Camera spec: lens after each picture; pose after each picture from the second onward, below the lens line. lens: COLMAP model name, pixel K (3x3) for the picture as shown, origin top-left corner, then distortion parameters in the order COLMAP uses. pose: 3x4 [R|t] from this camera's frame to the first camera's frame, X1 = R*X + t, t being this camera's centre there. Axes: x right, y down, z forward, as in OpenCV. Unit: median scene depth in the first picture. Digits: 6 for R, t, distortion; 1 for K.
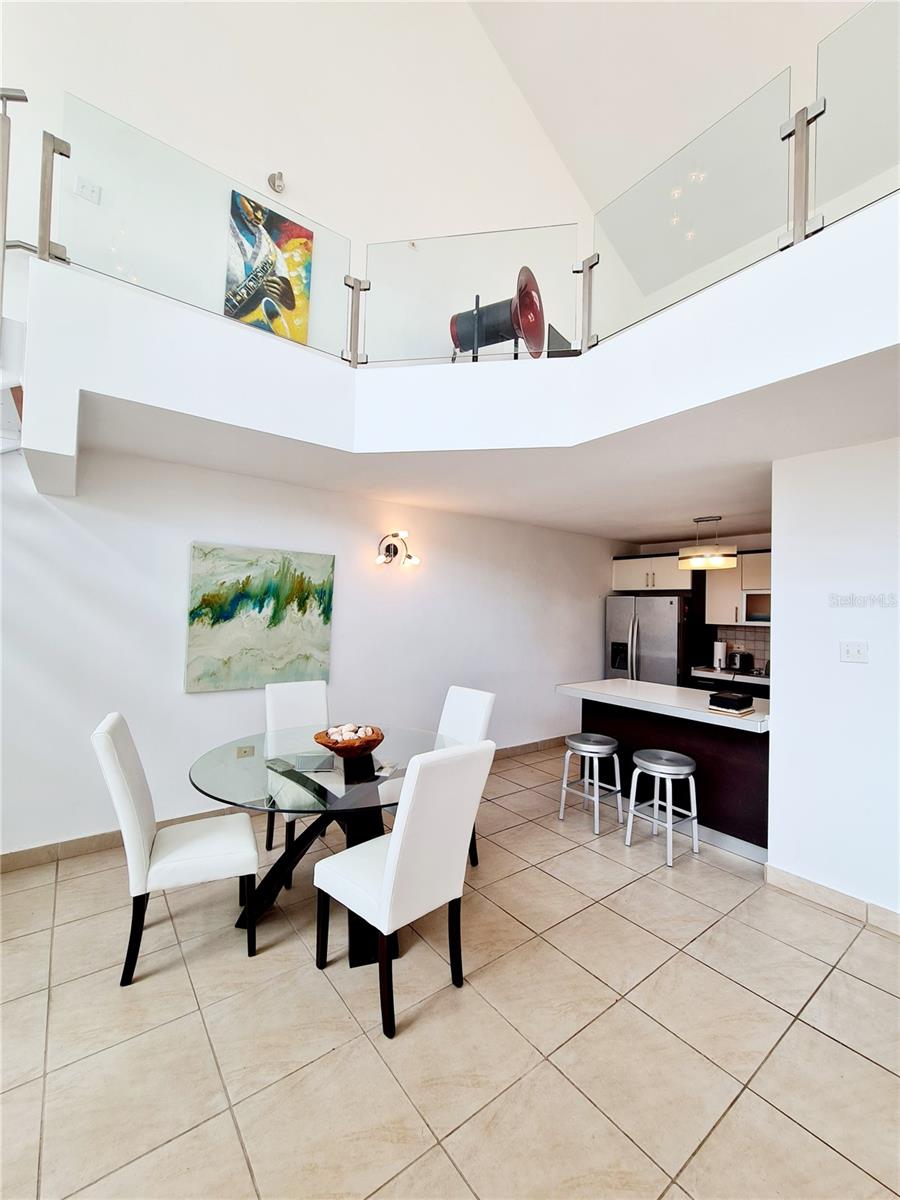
lens RADIAL K [[495.4, 0, 442.9], [0, 495.4, 595.6], [0, 0, 1]] dist [-0.003492, 0.001067]
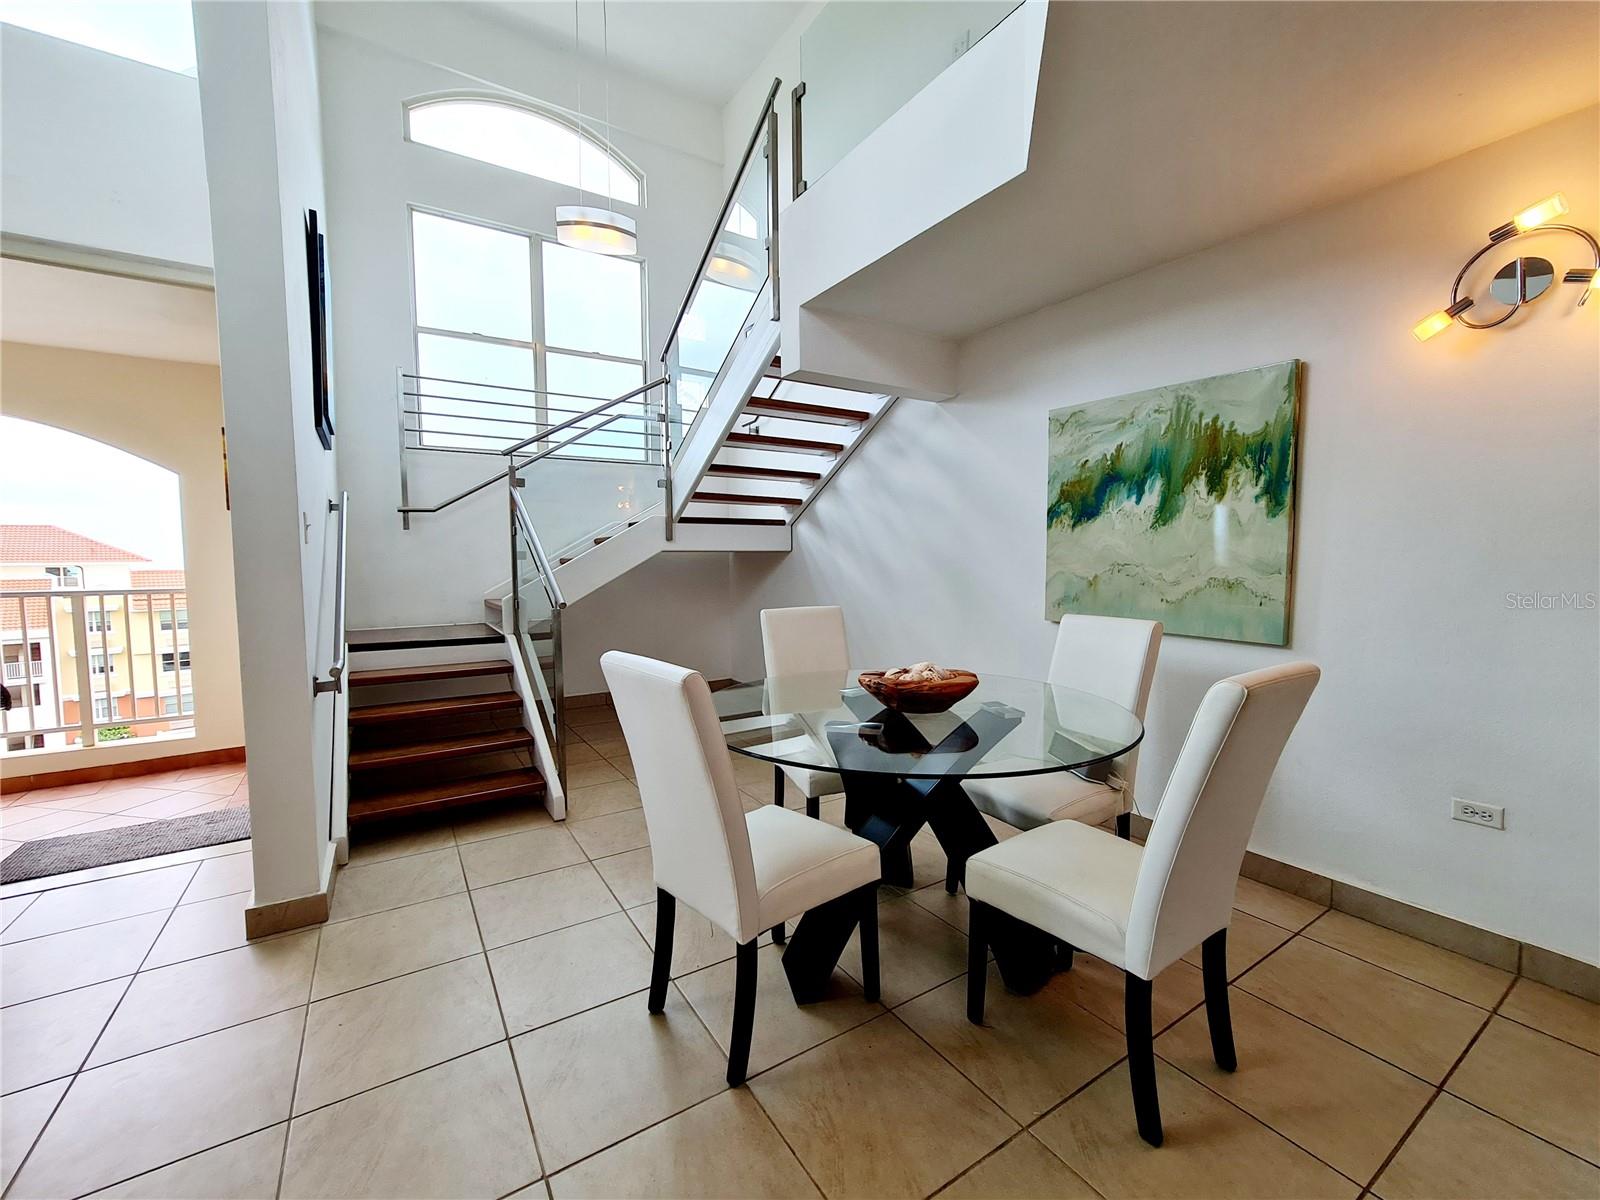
lens RADIAL K [[660.5, 0, 798.3], [0, 660.5, 596.6], [0, 0, 1]] dist [-0.003492, 0.001067]
pose [[-0.079422, 0.037362, -0.996141, 0.455421], [0.031151, 0.998902, 0.034982, 0.106537], [0.996354, -0.028253, -0.080499, 0.662433]]
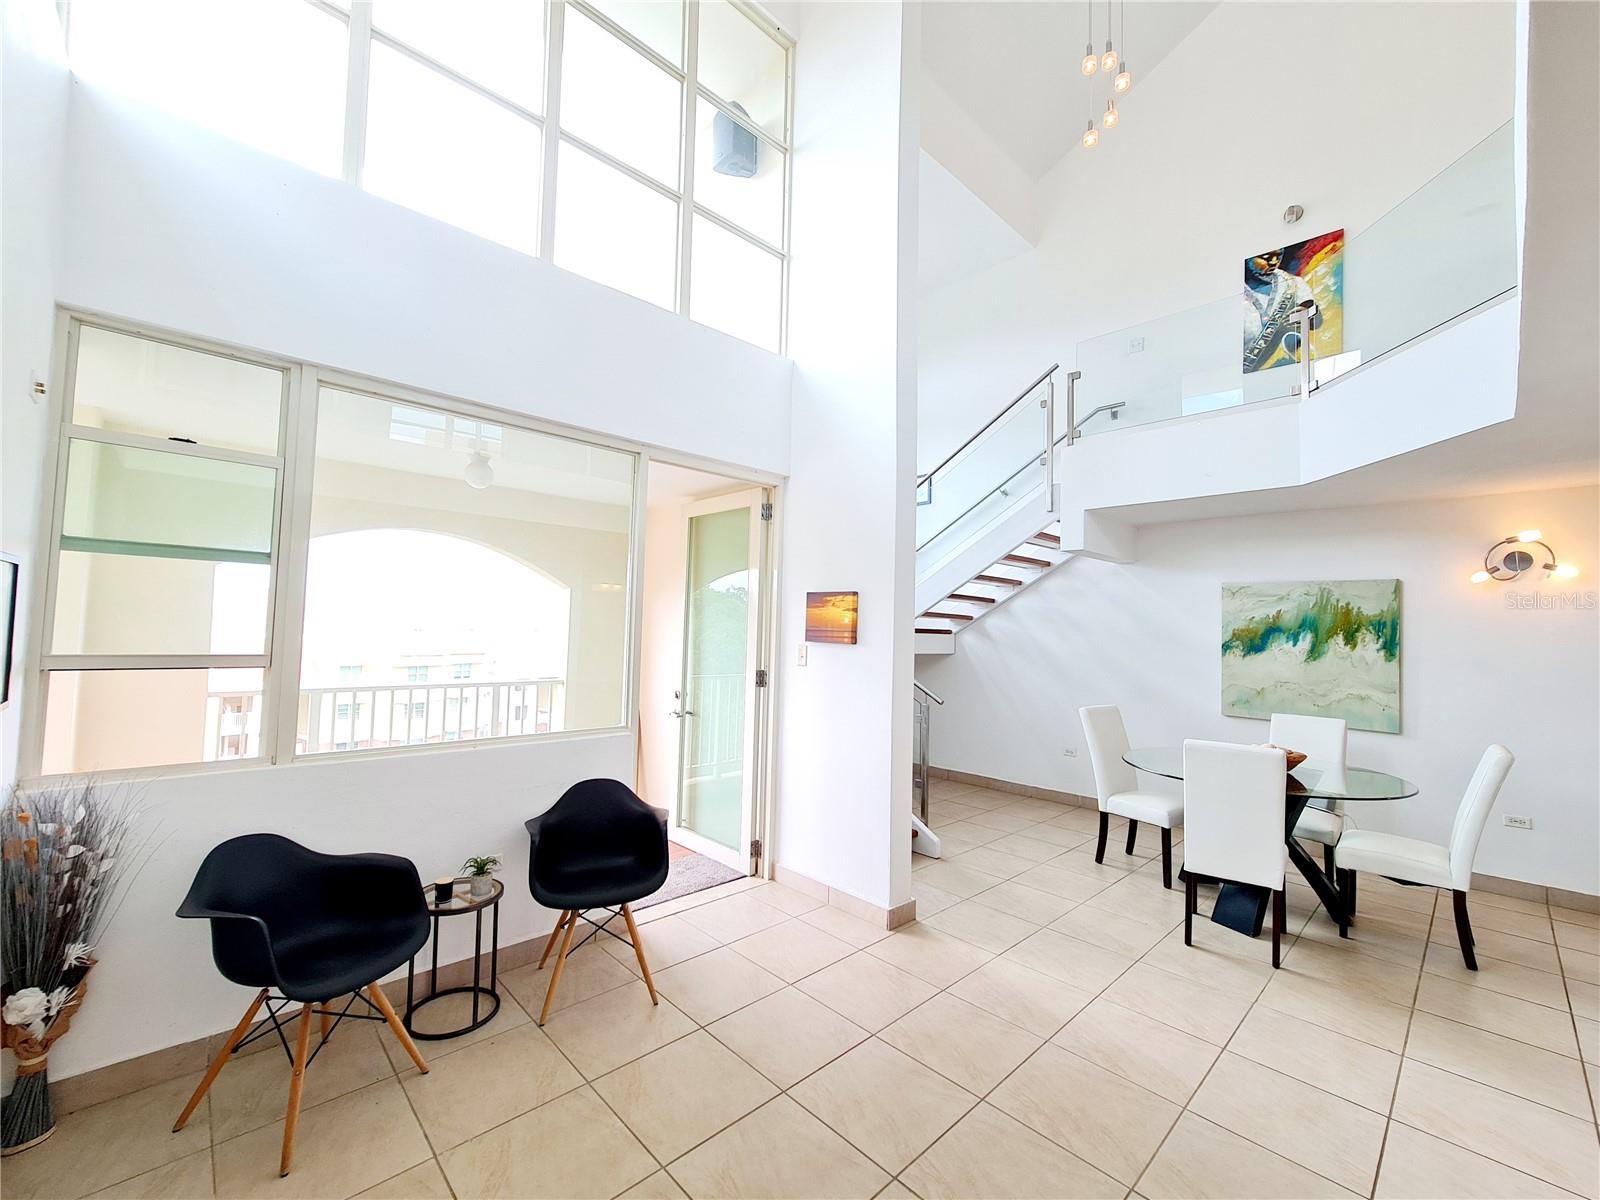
lens RADIAL K [[660.5, 0, 800.7], [0, 660.5, 598.2], [0, 0, 1]] dist [-0.003492, 0.001067]
pose [[0.116112, -0.071638, -0.990649, 0.842889], [0.003821, 0.997420, -0.071680, 0.029411], [0.993229, 0.004538, 0.116086, -0.141506]]
